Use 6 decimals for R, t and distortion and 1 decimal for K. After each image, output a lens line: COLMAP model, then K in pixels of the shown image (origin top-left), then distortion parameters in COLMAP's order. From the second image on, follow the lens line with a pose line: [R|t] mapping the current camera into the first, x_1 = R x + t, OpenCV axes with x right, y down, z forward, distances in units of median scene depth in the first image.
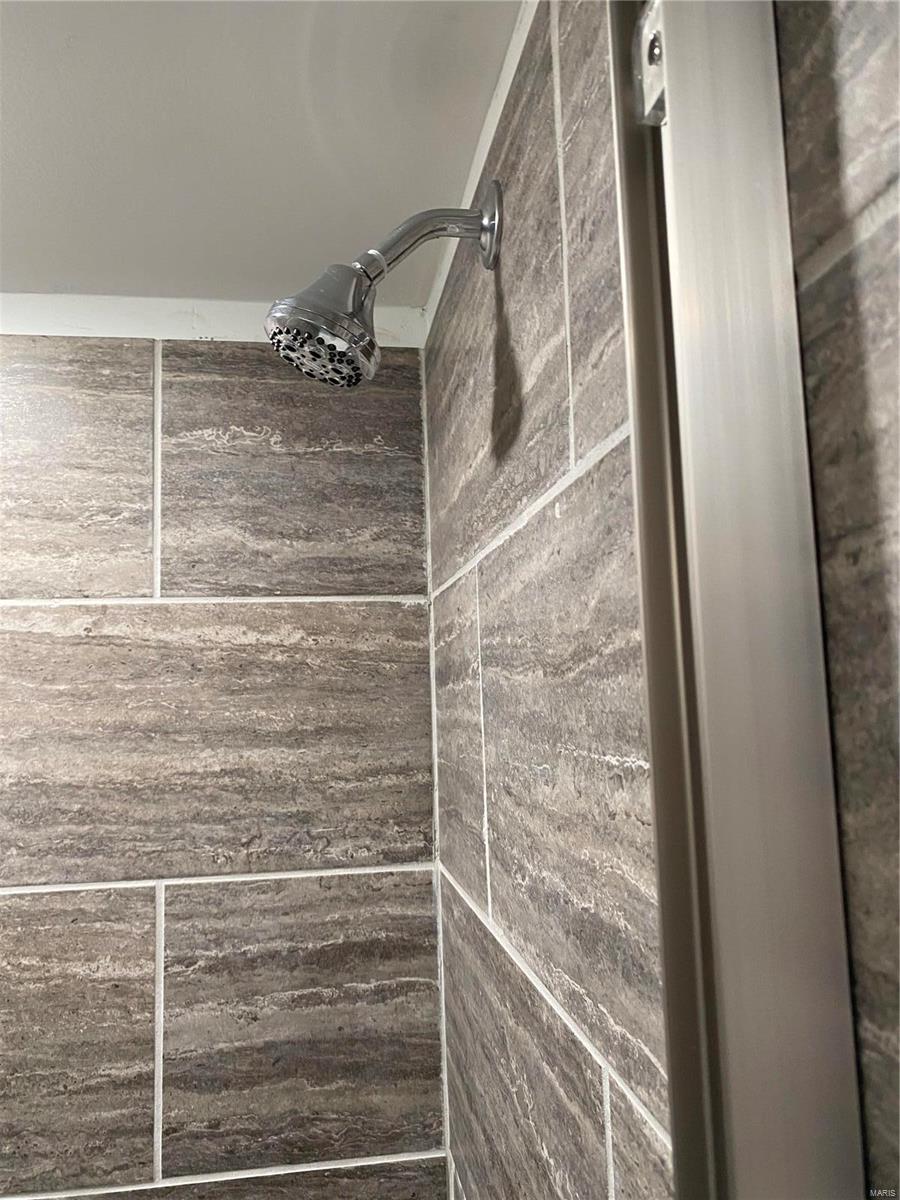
lens RADIAL K [[915.6, 0, 449.3], [0, 915.6, 587.7], [0, 0, 1]] dist [0.039401, -0.069363]
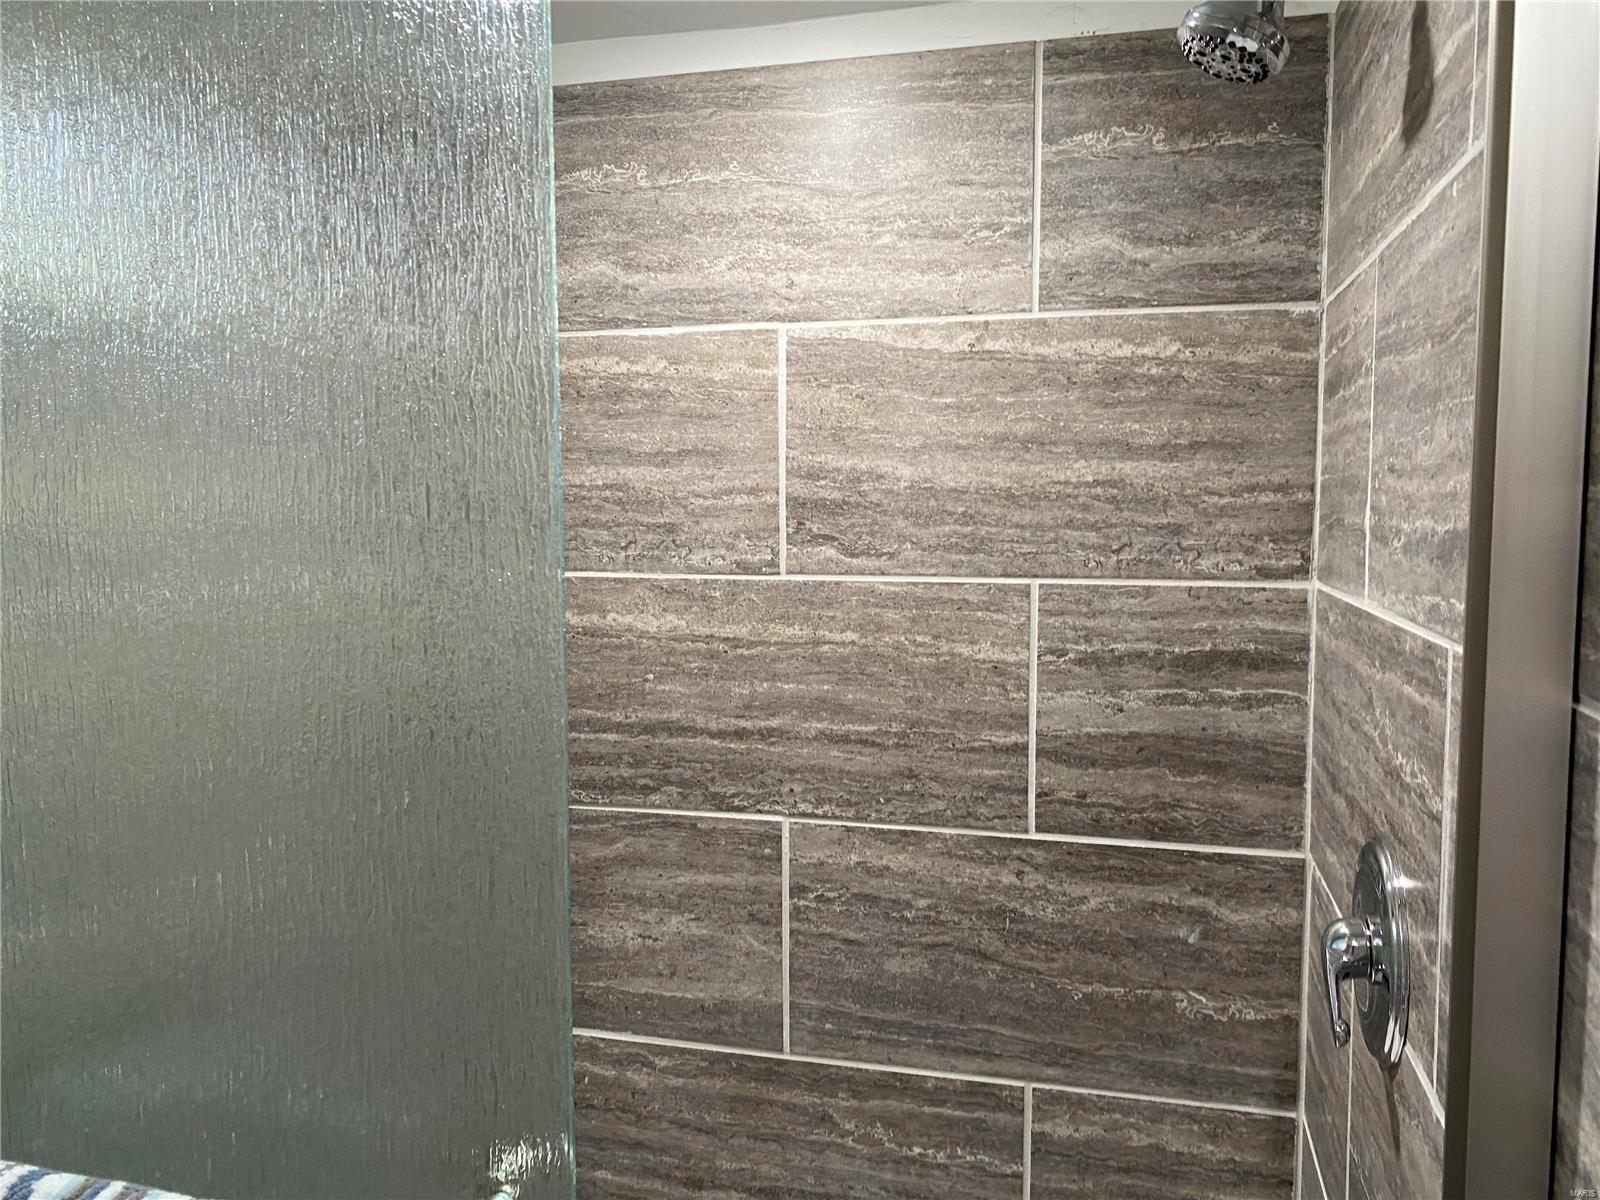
lens RADIAL K [[1220.8, 0, 801.6], [0, 1220.8, 604.1], [0, 0, 1]] dist [0.039401, -0.069363]
pose [[0.915223, 0.062996, -0.397994, 0.009027], [0.021032, 0.978889, 0.203306, 0.047652], [0.402399, -0.194441, 0.894577, -0.402352]]
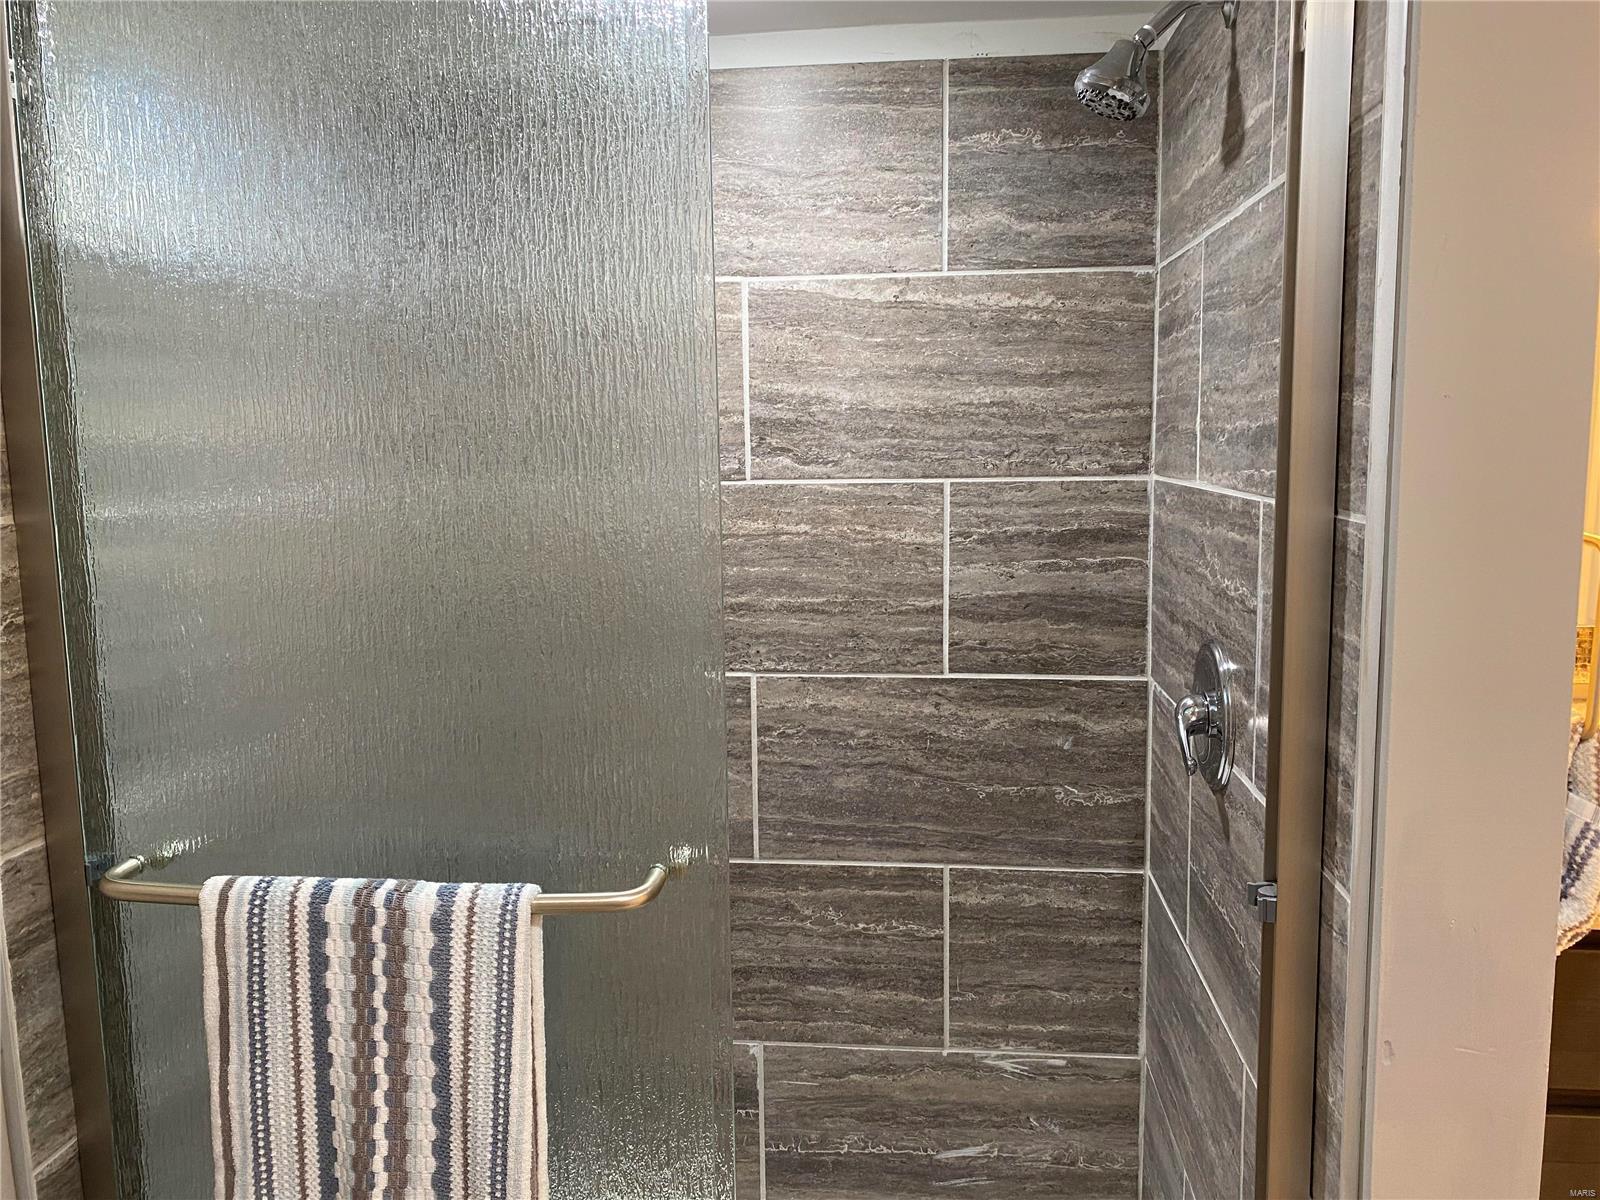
lens RADIAL K [[1220.8, 0, 785.8], [0, 1220.8, 585.0], [0, 0, 1]] dist [0.039401, -0.069363]
pose [[0.964718, 0.049931, -0.258506, -0.060201], [0.015347, 0.969518, 0.244539, 0.014867], [0.262837, -0.239878, 0.934546, -0.843433]]
